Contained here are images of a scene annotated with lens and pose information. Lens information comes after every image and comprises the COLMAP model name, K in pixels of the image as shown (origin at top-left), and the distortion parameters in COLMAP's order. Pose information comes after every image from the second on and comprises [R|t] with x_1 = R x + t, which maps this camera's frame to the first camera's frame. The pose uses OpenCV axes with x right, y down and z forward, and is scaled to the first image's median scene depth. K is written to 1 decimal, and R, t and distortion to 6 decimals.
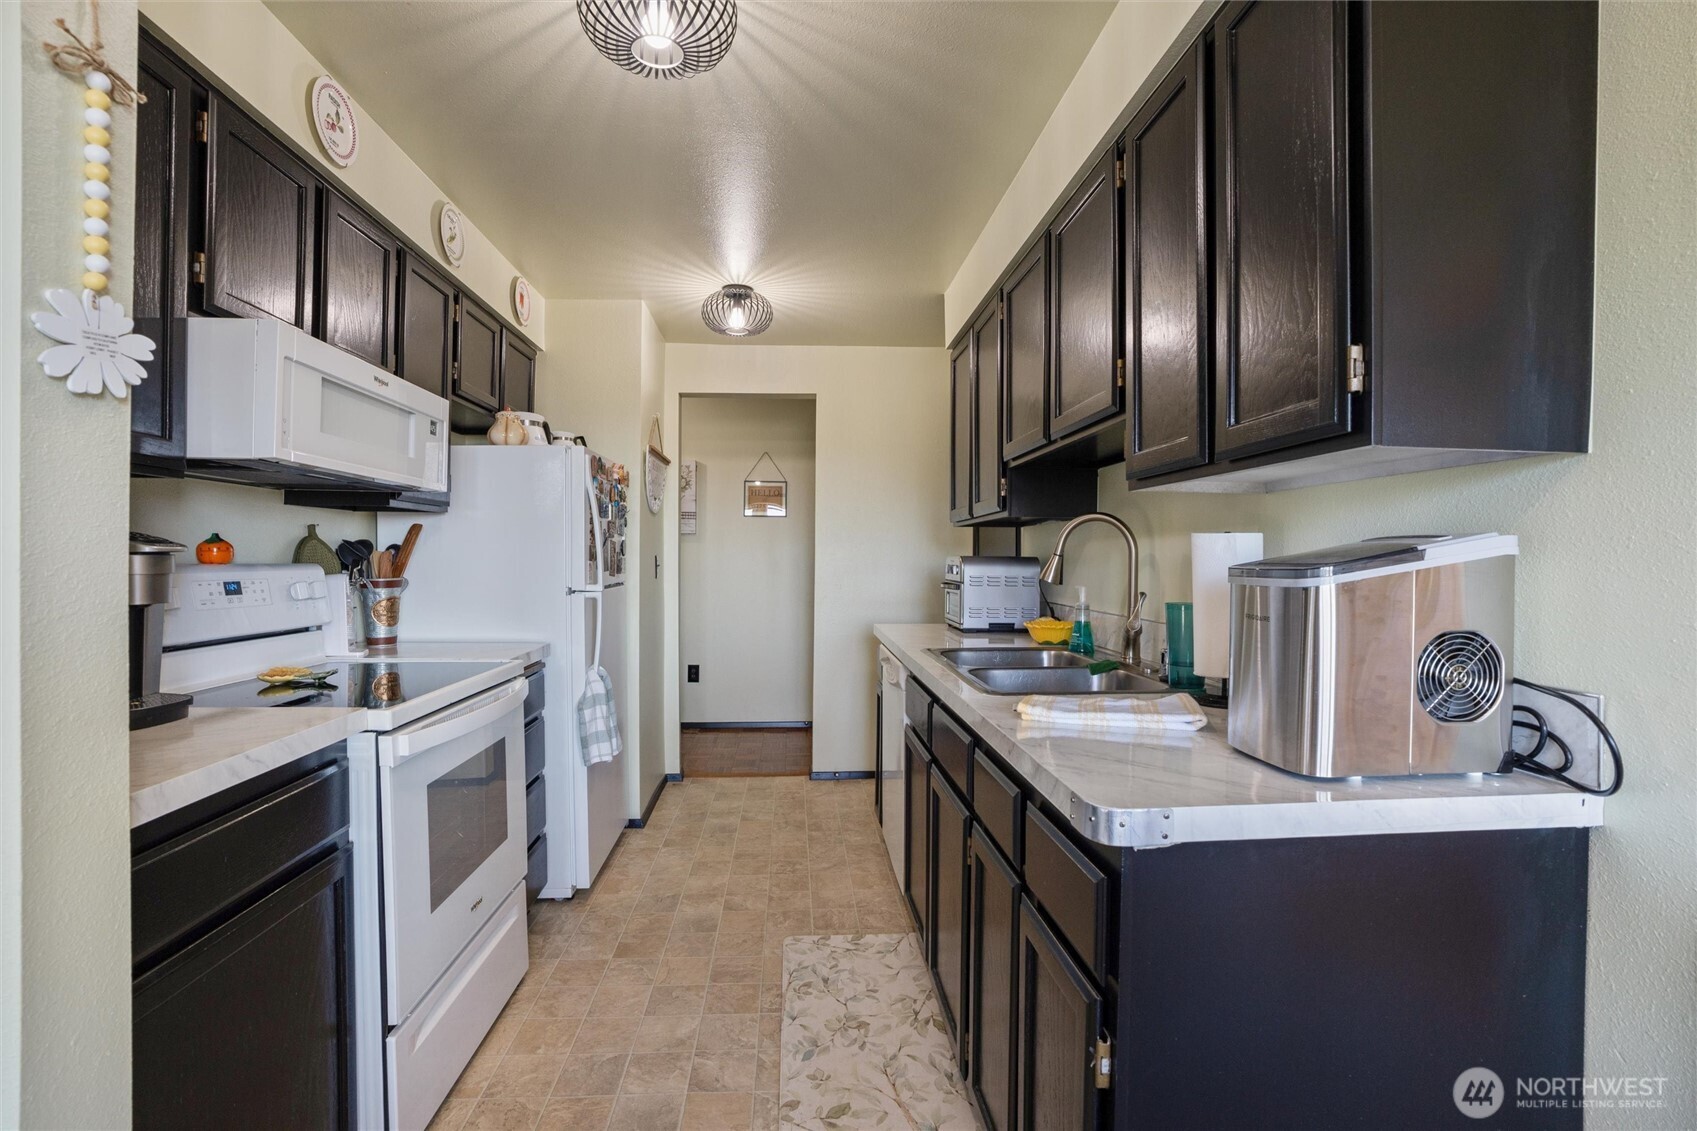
lens RADIAL K [[827.2, 0, 832.1], [0, 827.2, 547.1], [0, 0, 1]] dist [-0.001390, 0.000760]
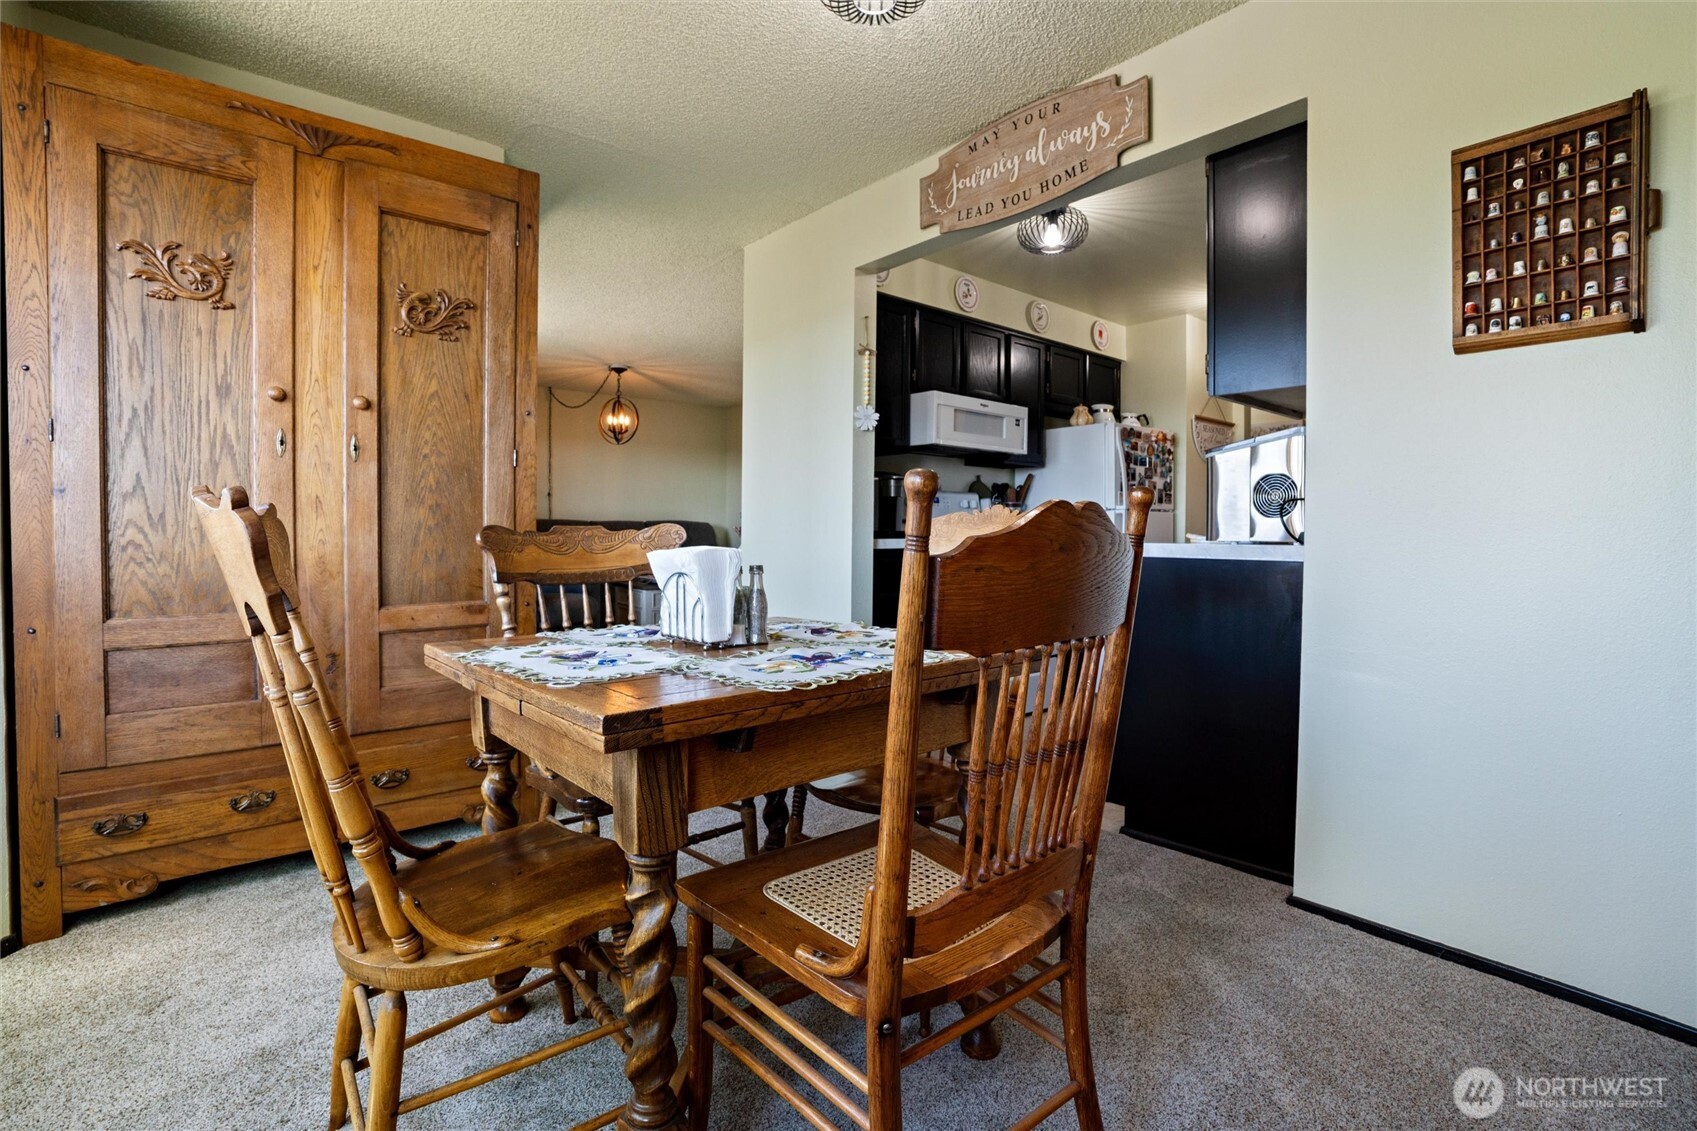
lens RADIAL K [[827.2, 0, 832.1], [0, 827.2, 547.1], [0, 0, 1]] dist [-0.001390, 0.000760]
pose [[0.635099, 0.020972, -0.772146, 0.895412], [0.001698, 0.999591, 0.028545, 0.113310], [0.772429, -0.019440, 0.634803, -0.716844]]
